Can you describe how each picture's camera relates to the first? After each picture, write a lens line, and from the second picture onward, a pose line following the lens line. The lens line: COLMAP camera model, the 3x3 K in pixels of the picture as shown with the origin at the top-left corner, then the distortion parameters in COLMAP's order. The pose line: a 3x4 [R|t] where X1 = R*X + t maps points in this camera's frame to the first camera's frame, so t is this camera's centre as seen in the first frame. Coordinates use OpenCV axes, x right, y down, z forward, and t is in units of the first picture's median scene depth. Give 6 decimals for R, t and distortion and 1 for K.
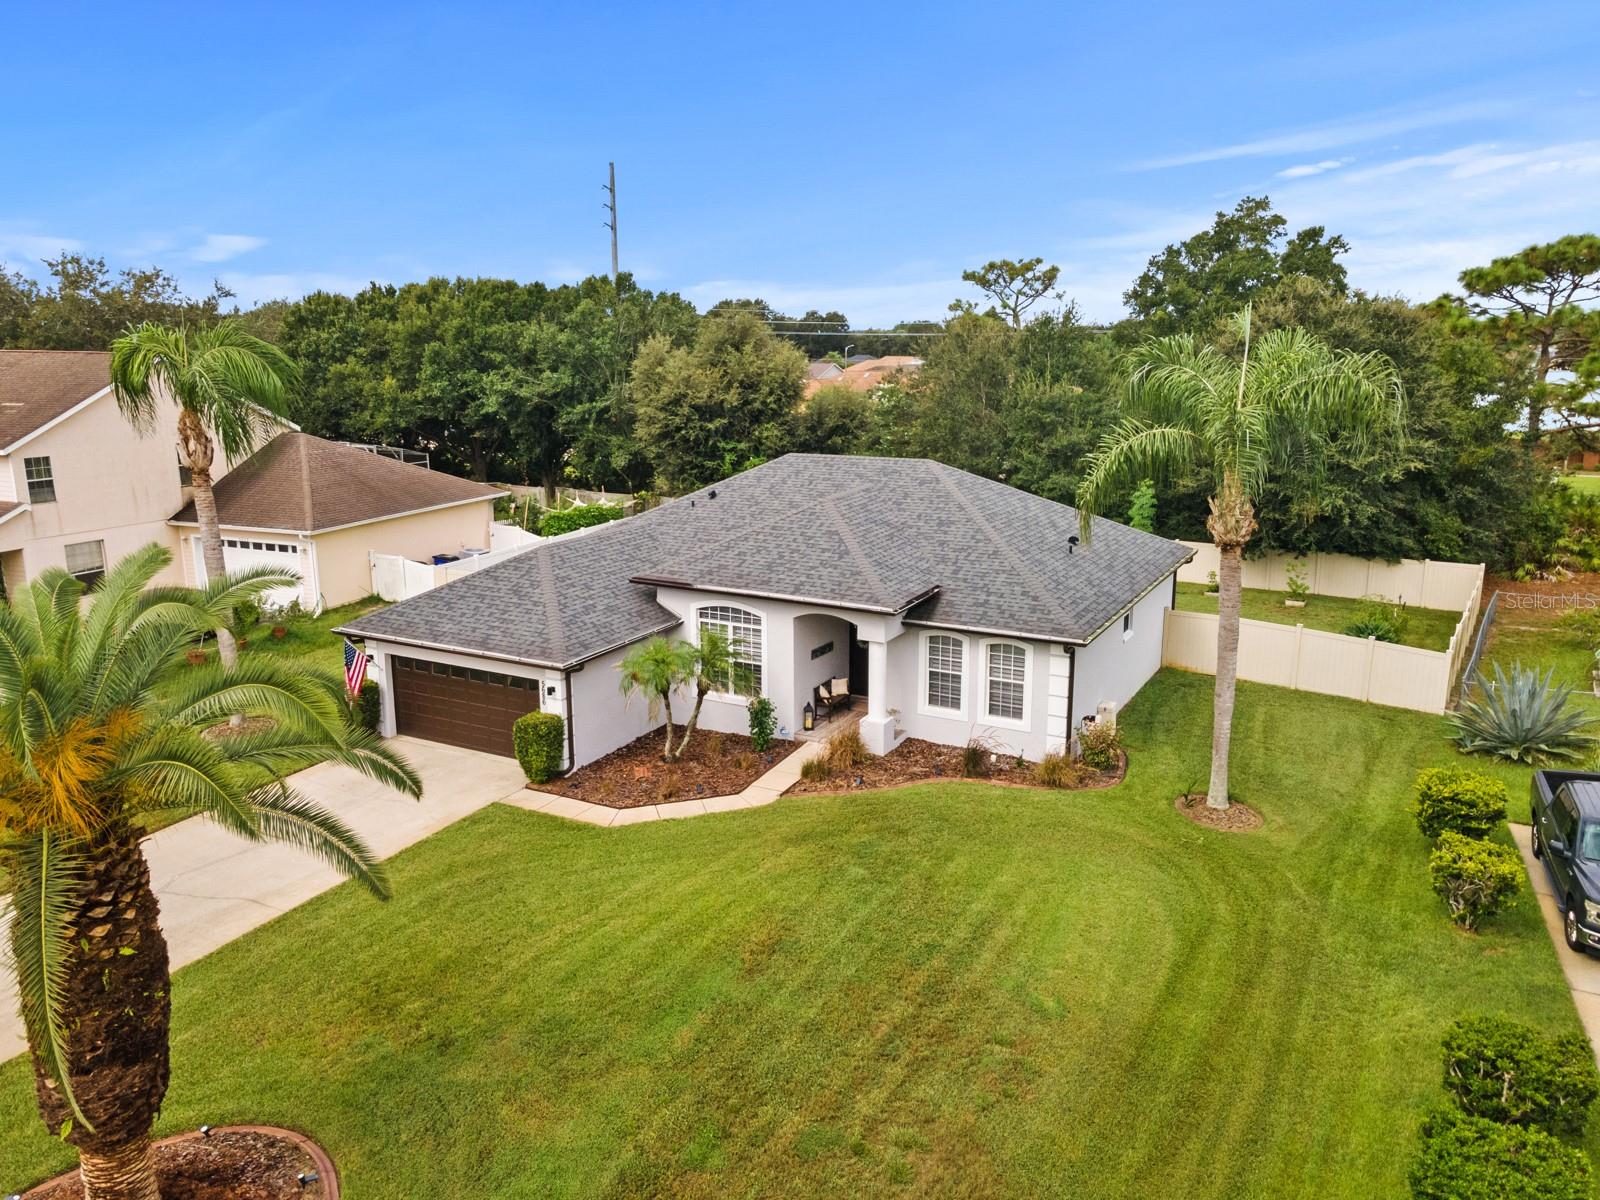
lens RADIAL K [[1176.1, 0, 792.5], [0, 1176.1, 593.2], [0, 0, 1]] dist [0.029228, 0.036939]
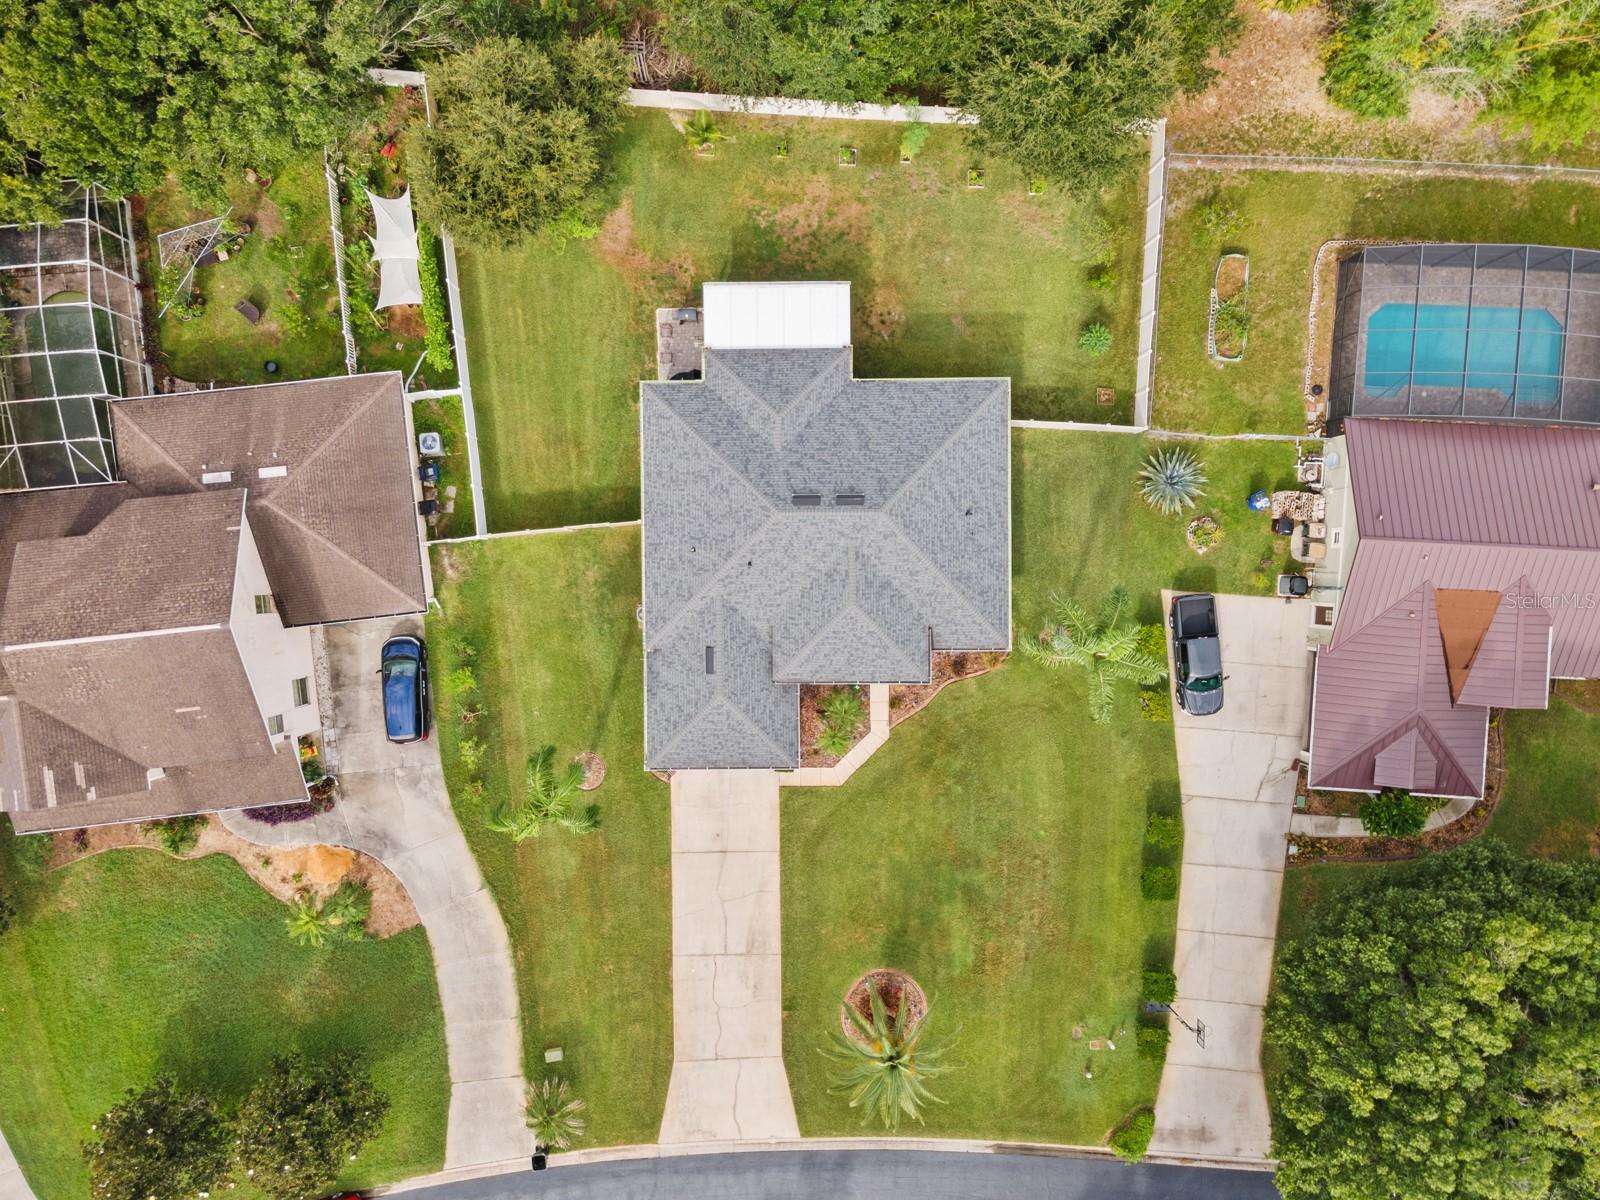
lens RADIAL K [[1169.8, 0, 792.8], [0, 1169.8, 592.2], [0, 0, 1]] dist [0.038514, 0.008051]
pose [[0.871565, -0.490161, 0.010782, -0.063038], [0.084662, 0.172128, 0.981430, -1.904175], [-0.482915, -0.854467, 0.191519, 0.787269]]
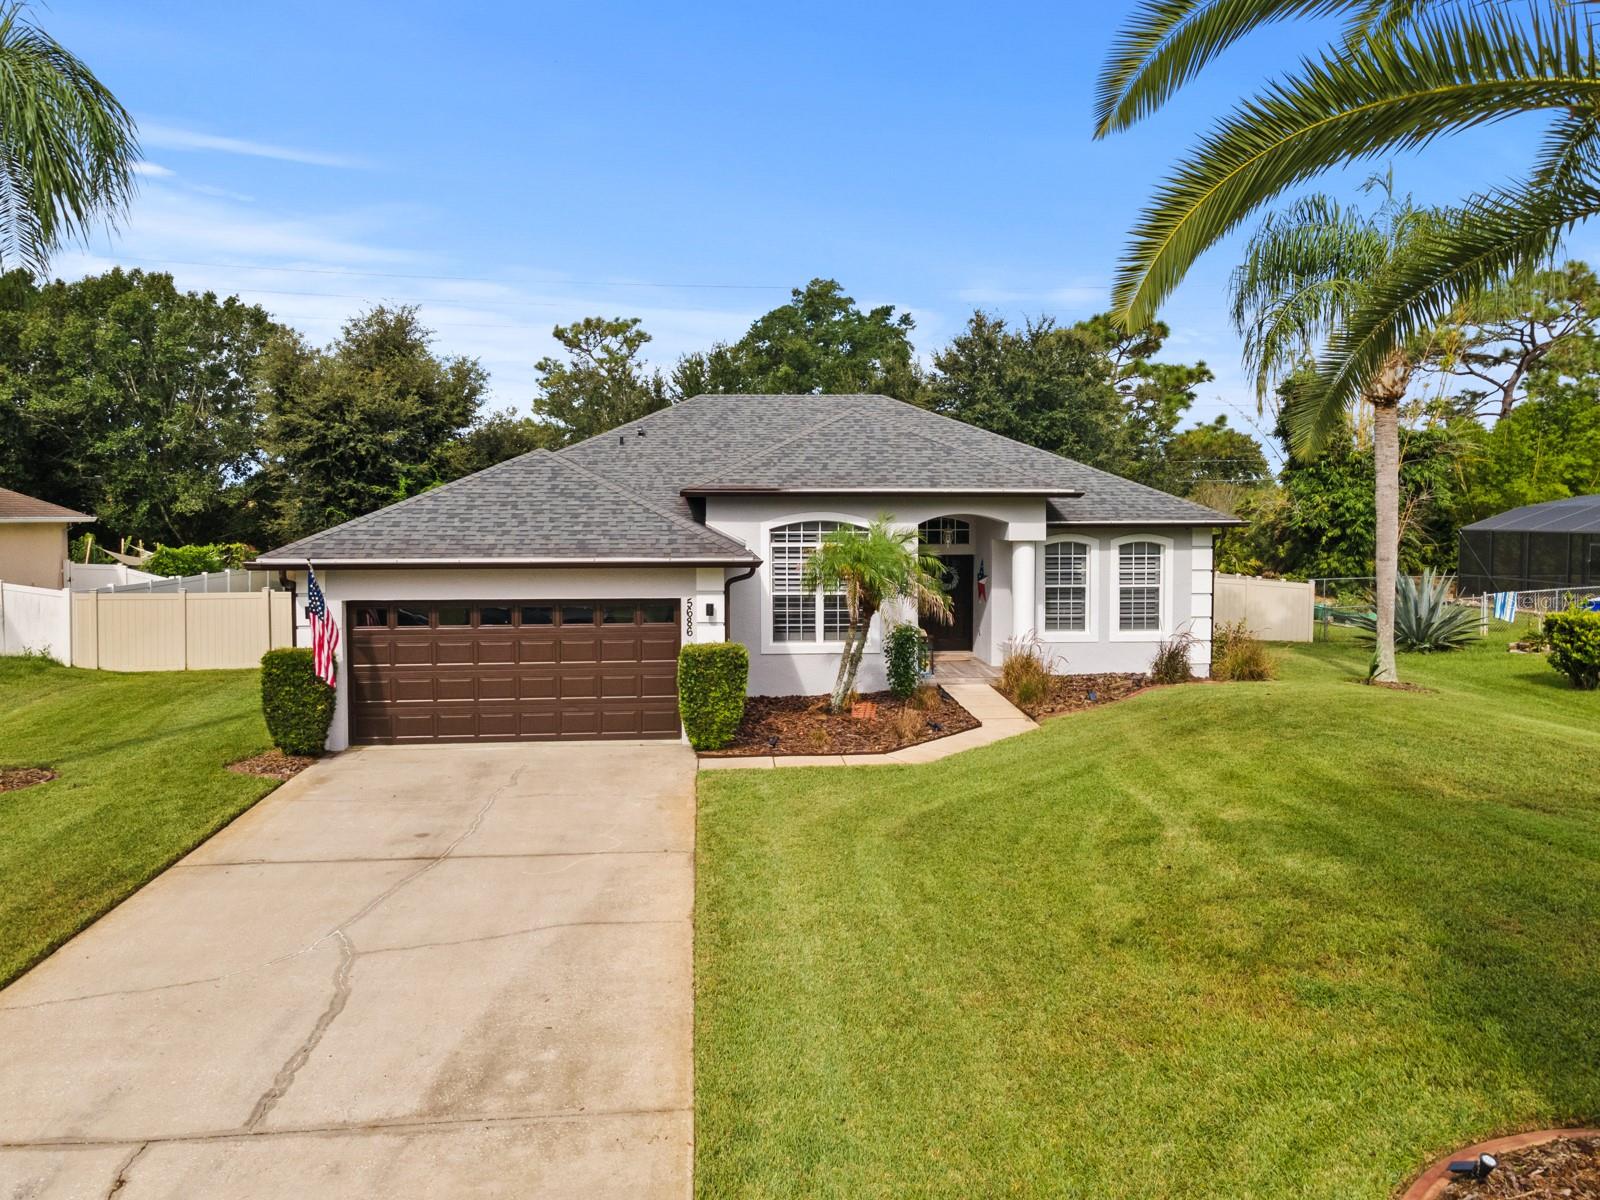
lens RADIAL K [[1169.8, 0, 792.8], [0, 1169.8, 592.2], [0, 0, 1]] dist [0.038514, 0.008051]
pose [[0.835849, -0.033320, 0.547947, -0.491758], [0.115996, 0.986339, -0.116964, 0.145264], [-0.536564, 0.161324, 0.828296, 0.401644]]
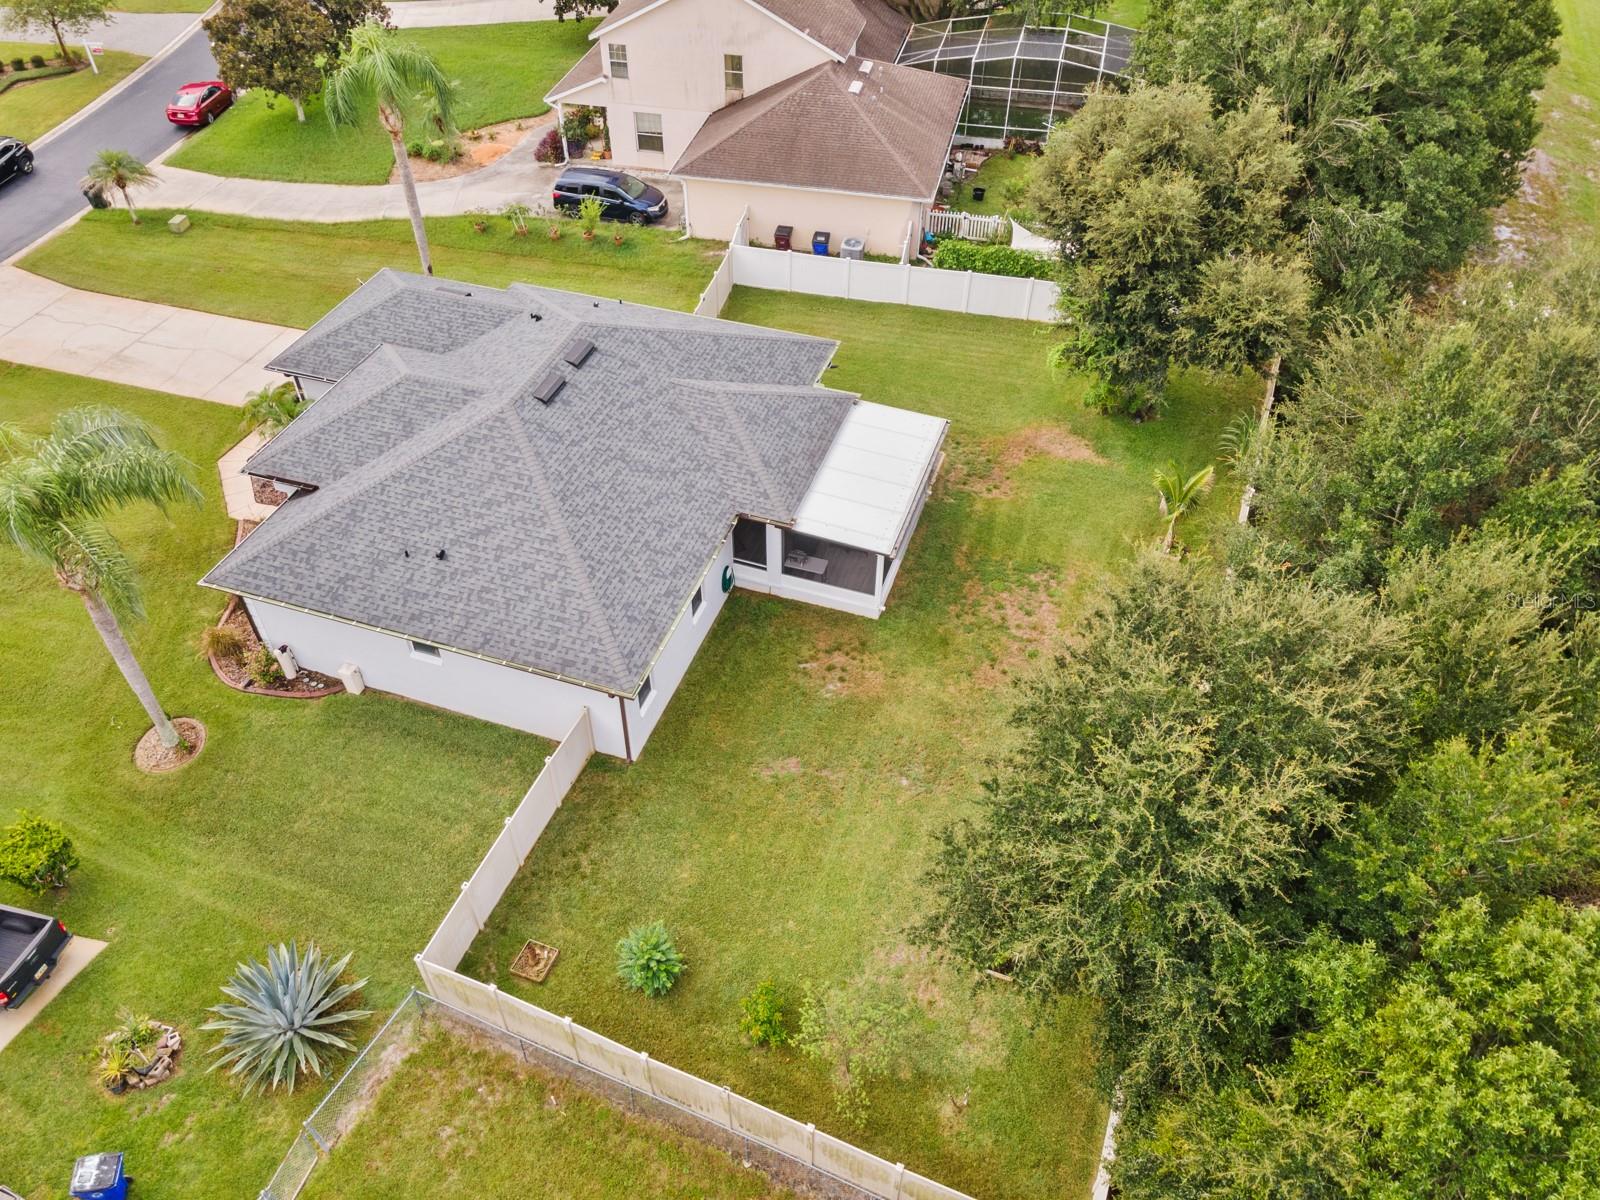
lens RADIAL K [[1169.8, 0, 792.8], [0, 1169.8, 592.2], [0, 0, 1]] dist [0.038514, 0.008051]
pose [[0.171925, 0.690026, -0.703069, 1.100206], [-0.210495, 0.722944, 0.658060, -0.804602], [0.962358, 0.034855, 0.269539, 1.141464]]
